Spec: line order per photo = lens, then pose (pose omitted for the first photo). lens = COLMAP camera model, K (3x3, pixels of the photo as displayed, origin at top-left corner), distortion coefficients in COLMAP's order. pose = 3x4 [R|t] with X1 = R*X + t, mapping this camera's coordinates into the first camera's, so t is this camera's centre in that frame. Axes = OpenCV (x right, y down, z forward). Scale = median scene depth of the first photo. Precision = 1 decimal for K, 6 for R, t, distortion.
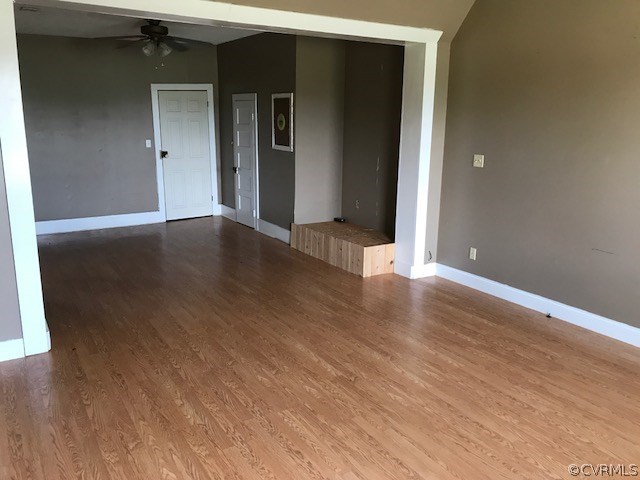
lens RADIAL K [[524.9, 0, 317.4], [0, 524.9, 239.0], [0, 0, 1]] dist [0.050138, -0.060331]
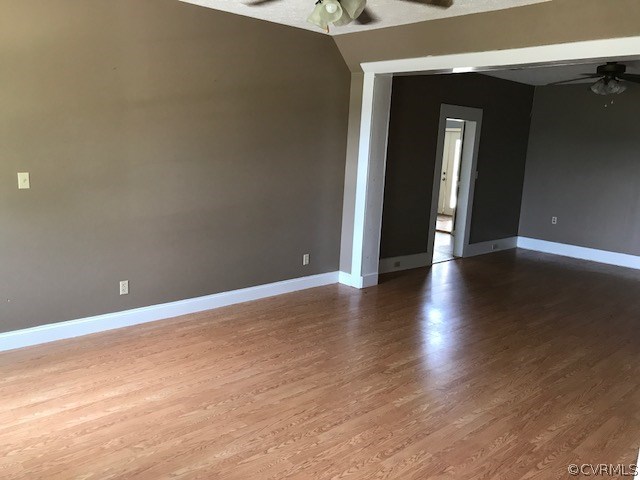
lens RADIAL K [[524.9, 0, 316.6], [0, 524.9, 240.7], [0, 0, 1]] dist [0.050138, -0.060331]
pose [[0.187776, 0.186992, -0.964248, 1.150572], [-0.271584, 0.953322, 0.131985, -0.116244], [0.943919, 0.237091, 0.229795, 0.579941]]
